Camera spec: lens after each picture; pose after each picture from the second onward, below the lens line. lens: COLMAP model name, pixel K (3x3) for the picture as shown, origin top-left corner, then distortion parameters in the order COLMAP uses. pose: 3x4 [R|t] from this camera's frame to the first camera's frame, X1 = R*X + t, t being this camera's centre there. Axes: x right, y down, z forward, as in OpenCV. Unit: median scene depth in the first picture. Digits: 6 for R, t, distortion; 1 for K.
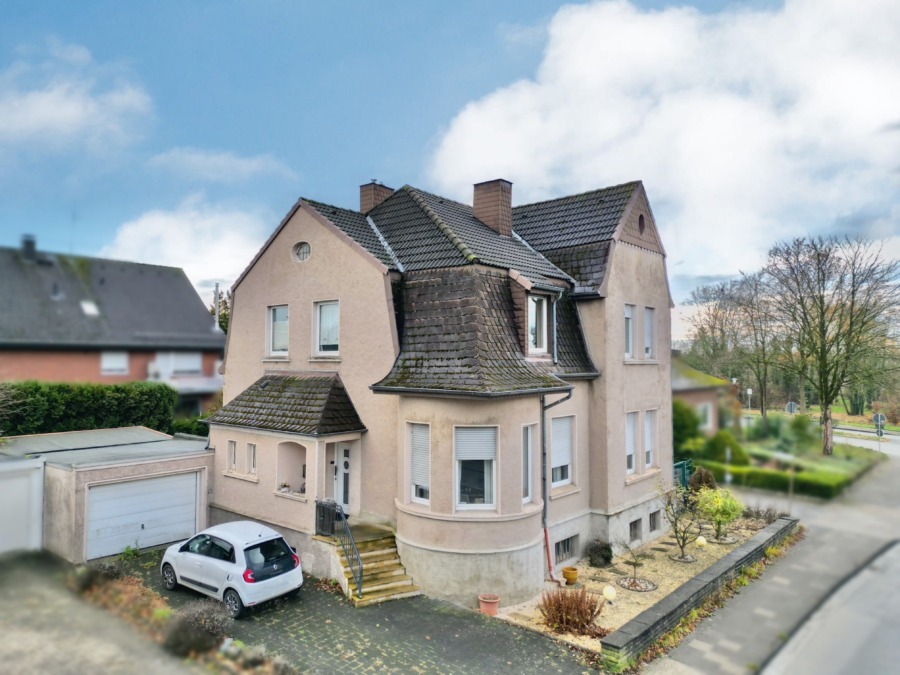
lens RADIAL K [[638.3, 0, 453.5], [0, 638.3, 336.2], [0, 0, 1]] dist [0.013875, 0.001643]
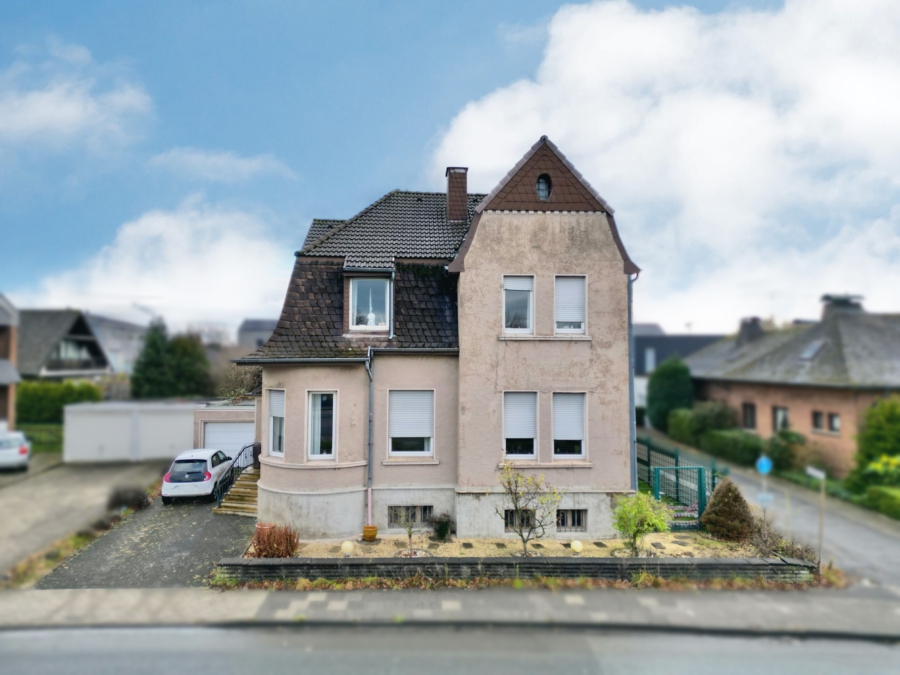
lens RADIAL K [[638.3, 0, 454.6], [0, 638.3, 337.0], [0, 0, 1]] dist [0.013875, 0.001643]
pose [[0.686677, -0.029595, -0.726360, 1.046567], [0.029469, 0.999483, -0.012864, 0.058208], [0.726365, -0.012572, 0.687194, 0.354334]]
